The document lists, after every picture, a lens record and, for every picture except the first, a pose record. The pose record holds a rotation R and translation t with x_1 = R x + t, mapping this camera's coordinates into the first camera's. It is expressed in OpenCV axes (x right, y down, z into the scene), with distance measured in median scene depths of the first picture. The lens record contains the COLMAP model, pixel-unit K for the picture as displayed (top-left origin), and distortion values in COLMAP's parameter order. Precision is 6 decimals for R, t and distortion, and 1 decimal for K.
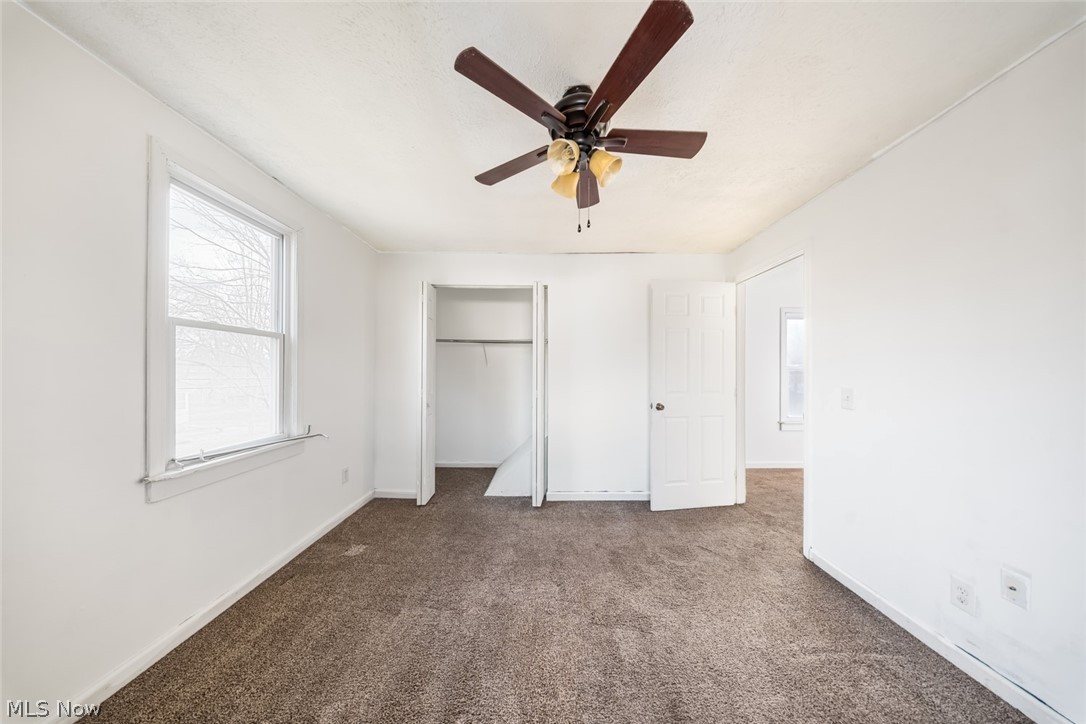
lens RADIAL K [[319.7, 0, 541.5], [0, 319.7, 373.3], [0, 0, 1]] dist [0.007890, -0.004458]
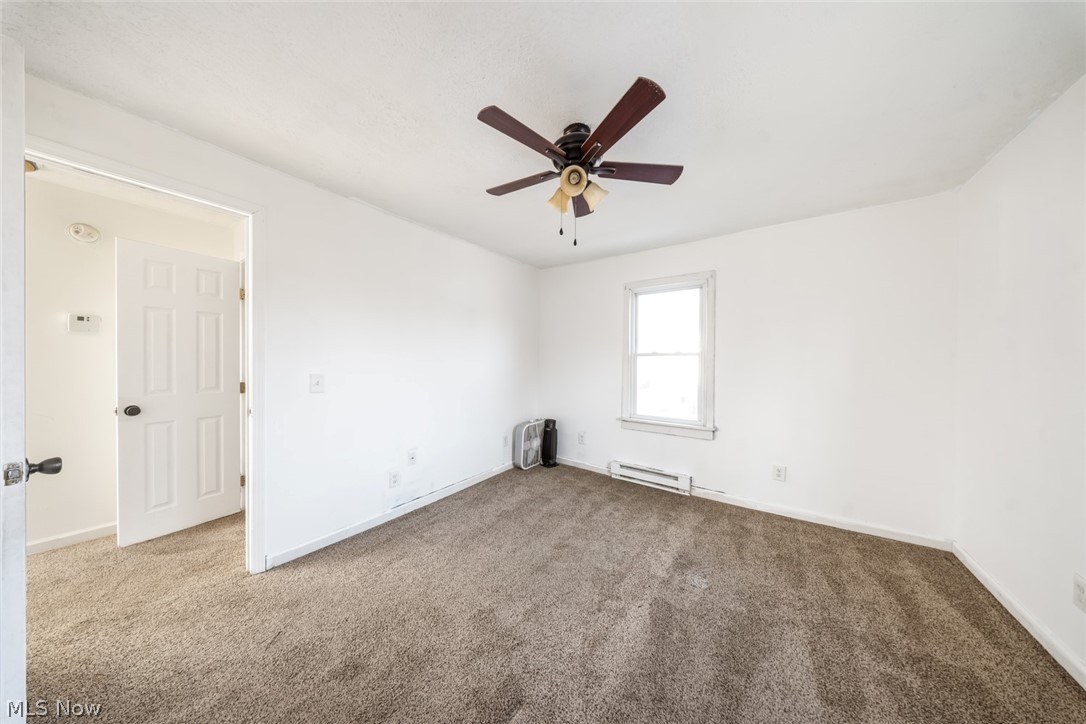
lens RADIAL K [[317.6, 0, 539.4], [0, 317.6, 364.7], [0, 0, 1]] dist [0.000952, -0.002254]
pose [[-0.814534, -0.015098, 0.579919, -0.248512], [-0.006028, 0.999828, 0.017564, -0.009042], [-0.580085, 0.010810, -0.814485, 1.101543]]
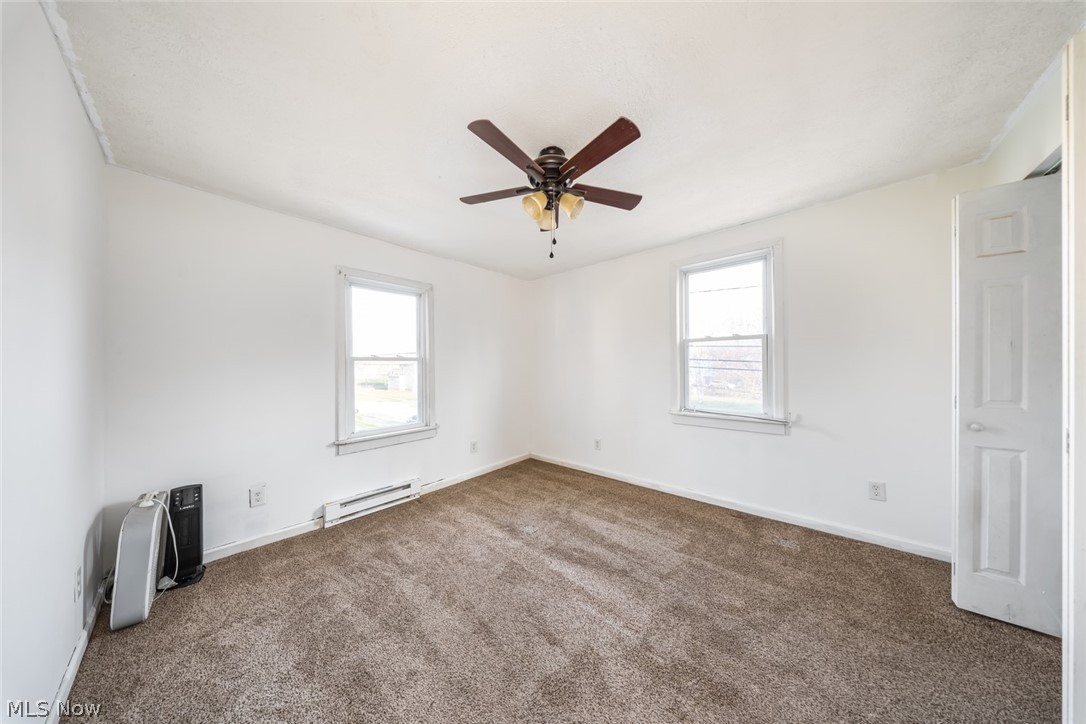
lens RADIAL K [[319.7, 0, 543.0], [0, 319.7, 362.0], [0, 0, 1]] dist [-0.005343, -0.000123]
pose [[-0.657699, 0.000649, -0.753280, 0.597409], [0.005839, 0.999974, -0.004236, -0.011452], [0.753258, -0.007184, -0.657686, 0.977705]]
